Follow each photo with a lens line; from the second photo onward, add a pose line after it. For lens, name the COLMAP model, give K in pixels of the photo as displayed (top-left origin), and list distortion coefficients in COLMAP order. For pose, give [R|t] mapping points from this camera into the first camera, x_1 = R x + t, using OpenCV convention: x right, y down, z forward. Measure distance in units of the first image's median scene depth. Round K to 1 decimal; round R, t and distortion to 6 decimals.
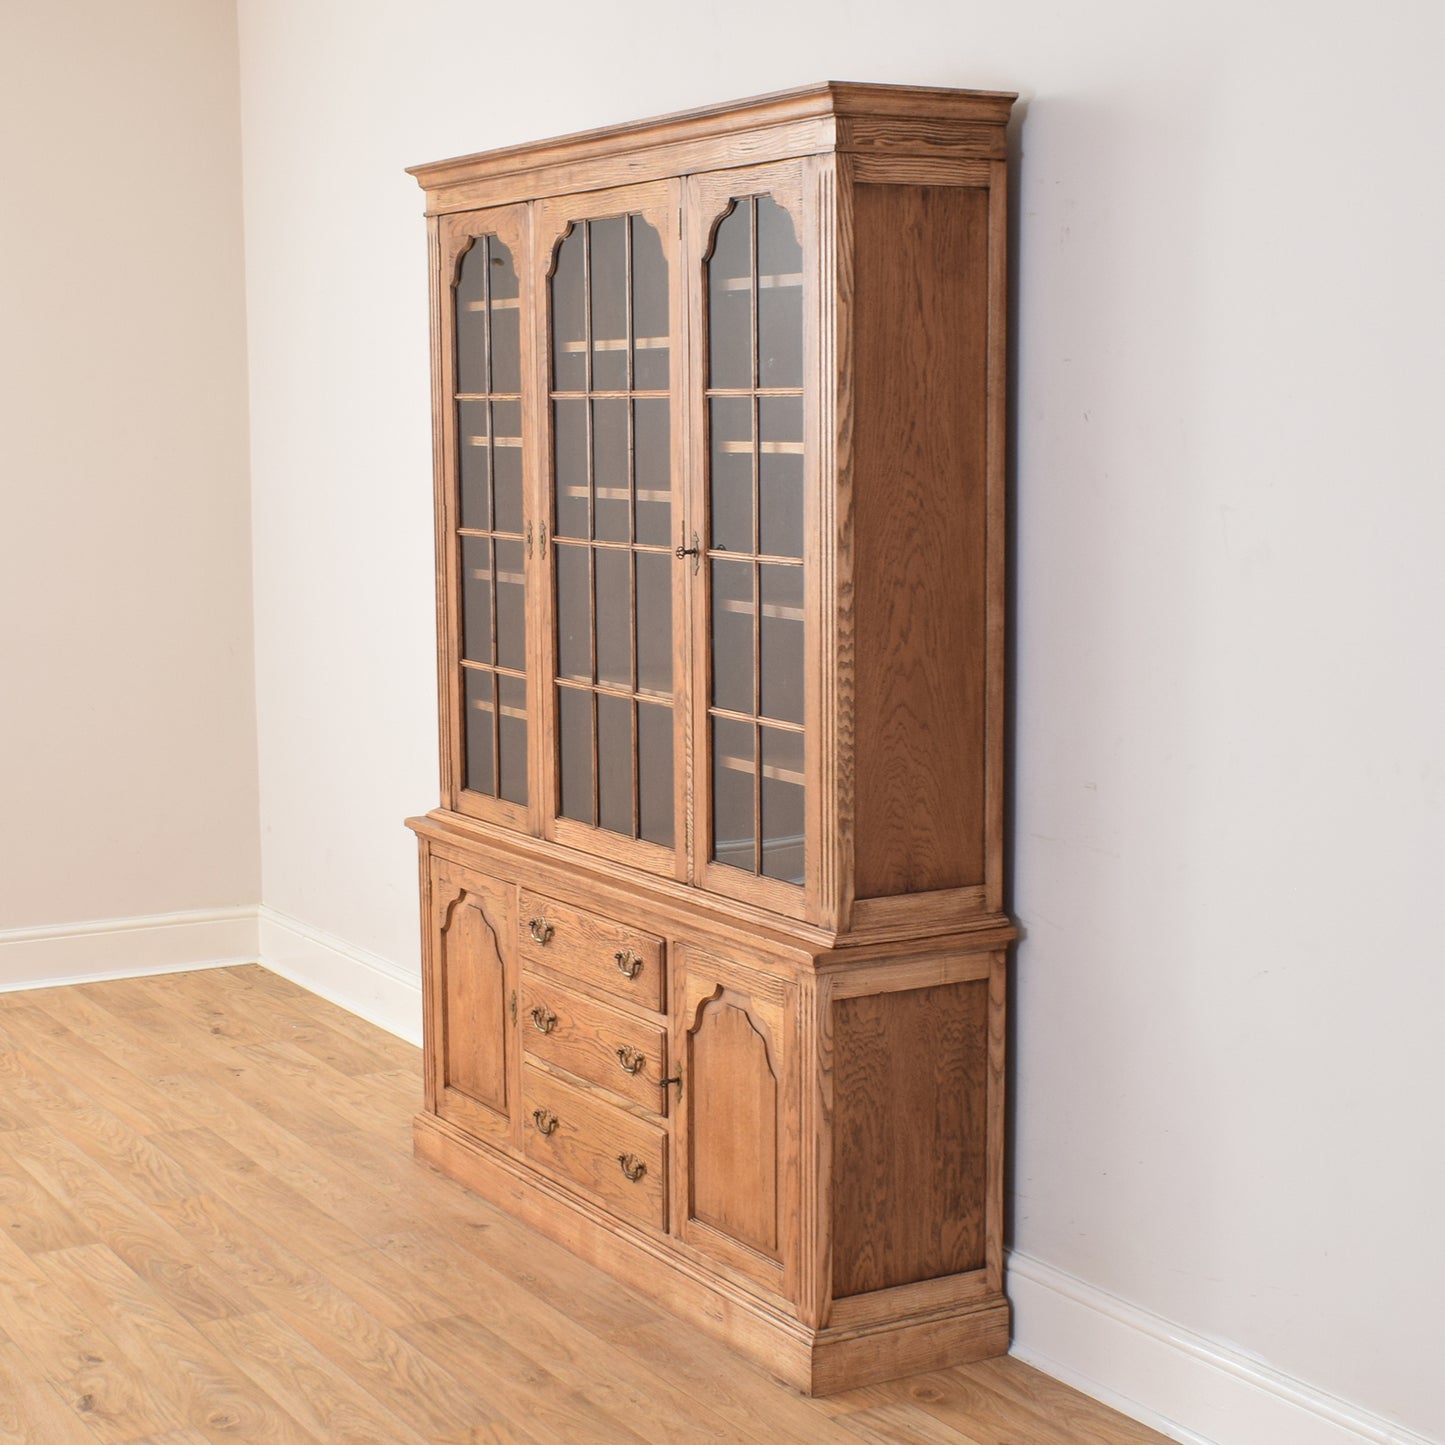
lens RADIAL K [[2581.6, 0, 662.5], [0, 2581.6, 767.0], [0, 0, 1]] dist [-0.030027, 0.088095]
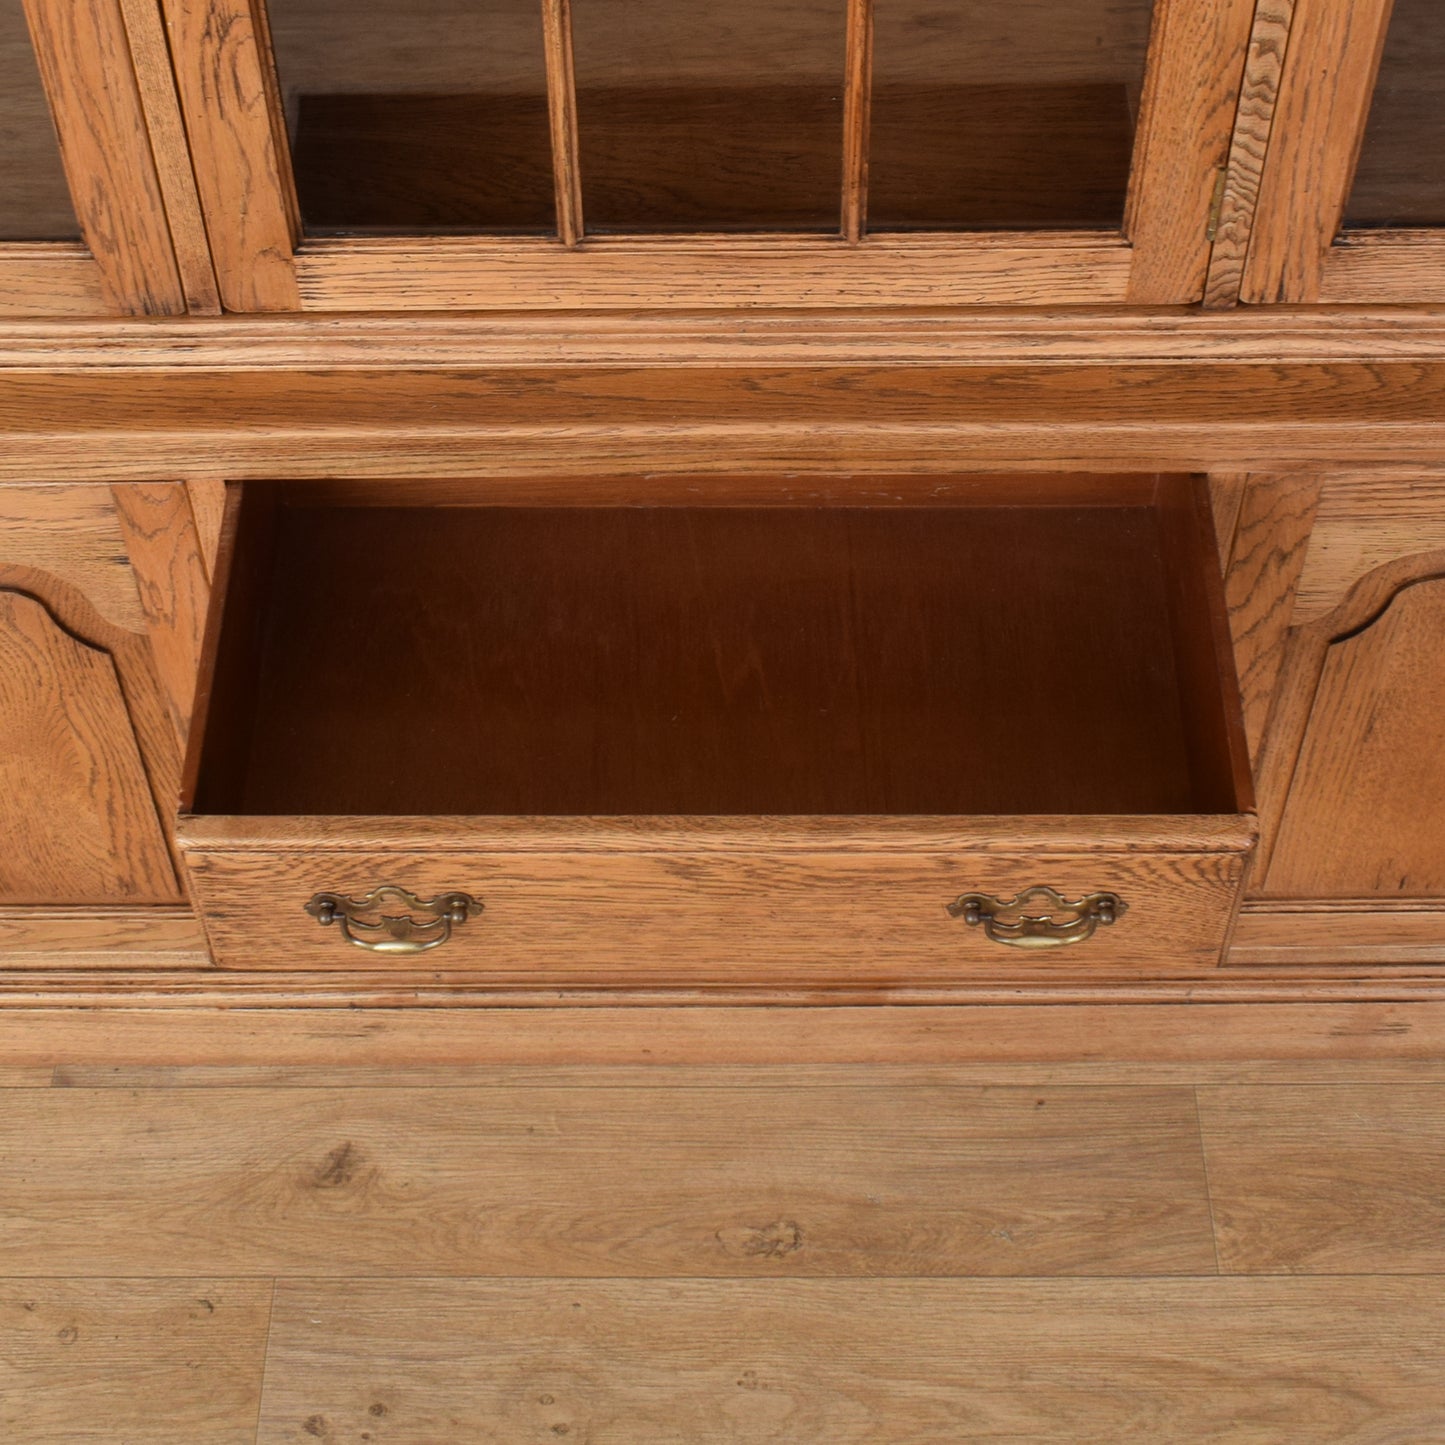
lens RADIAL K [[2670.0, 0, 710.1], [0, 2670.0, 299.1], [0, 0, 1]] dist [-0.020285, 0.002734]
pose [[0.490541, -0.628732, 0.603378, -0.229273], [0.128267, 0.736964, 0.663651, -0.191257], [-0.861926, -0.248154, 0.442157, 0.936227]]
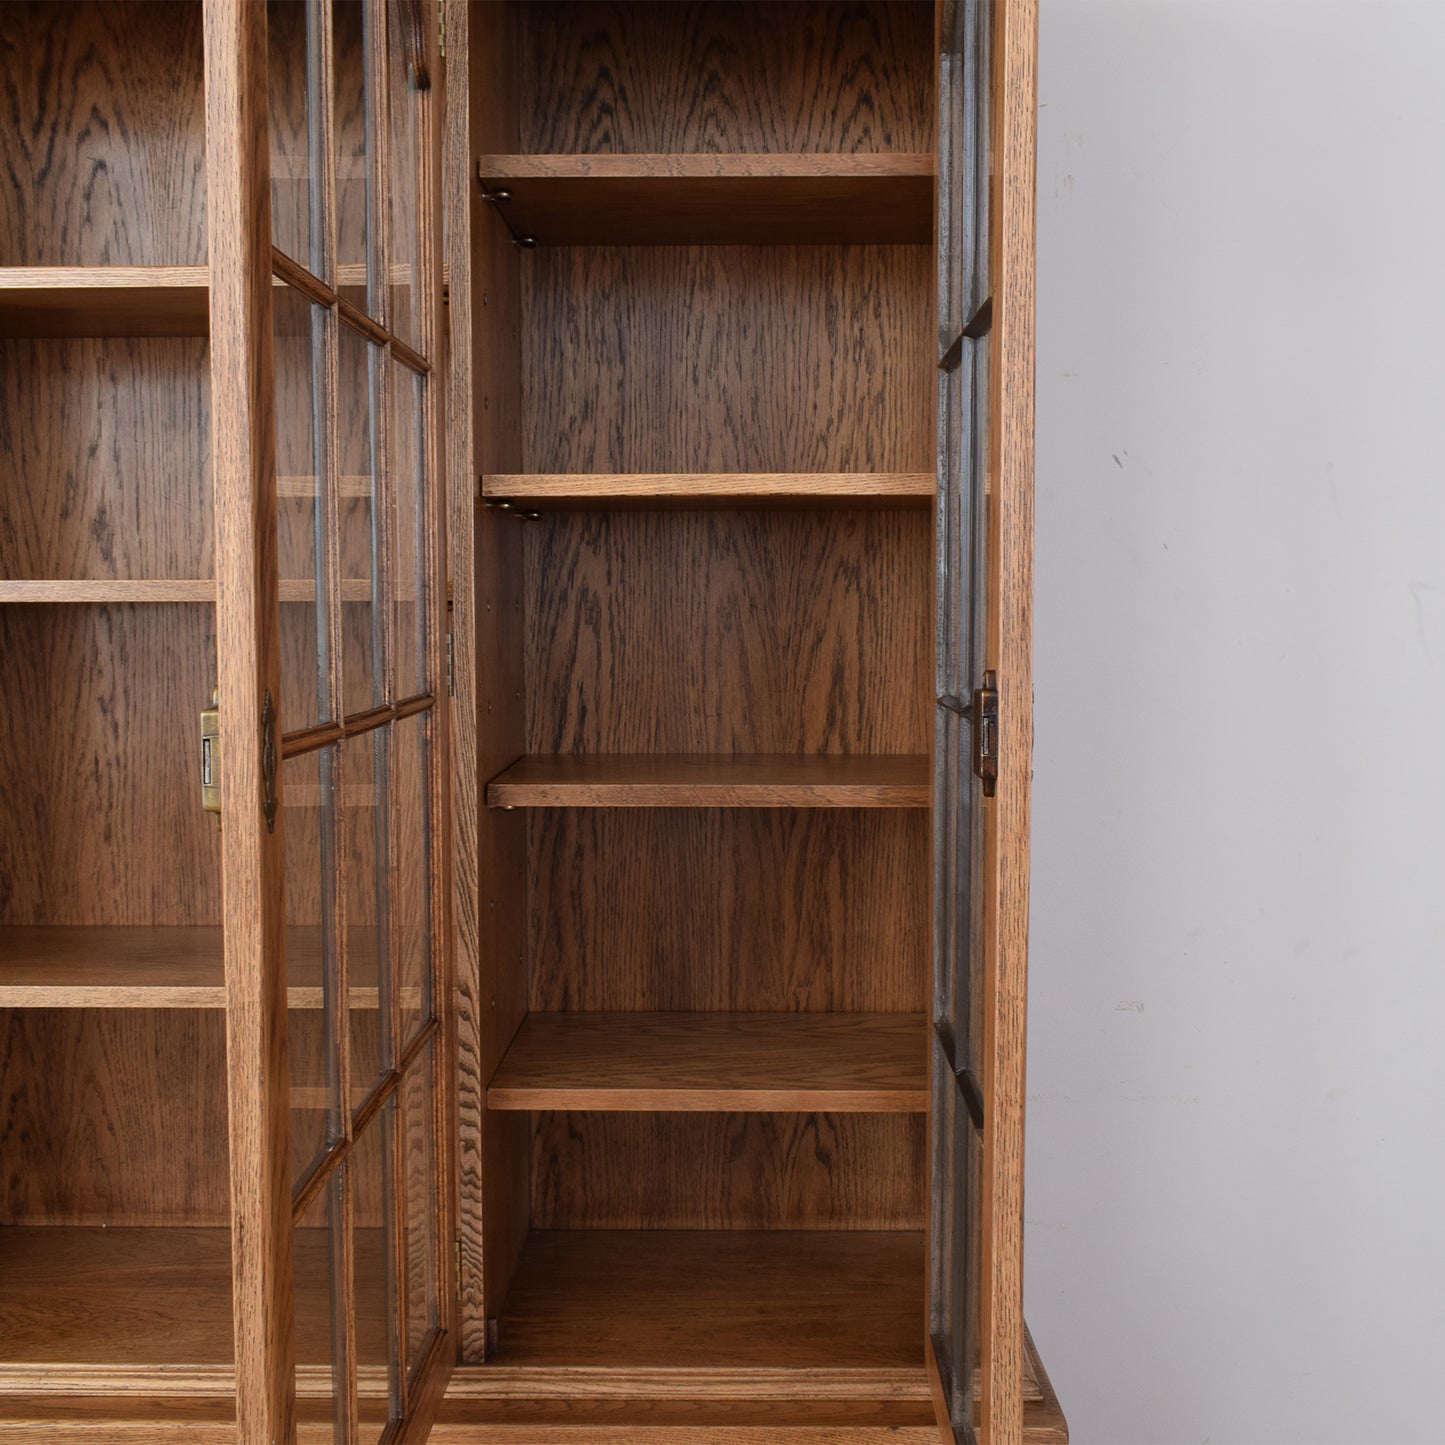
lens RADIAL K [[1670.1, 0, 718.3], [0, 1670.1, 721.4], [0, 0, 1]] dist [-0.024027, 0.017746]
pose [[0.502620, -0.052759, 0.862896, -0.244130], [0.119603, 0.992781, -0.008966, -0.070786], [-0.856194, 0.107711, 0.505302, 0.808558]]
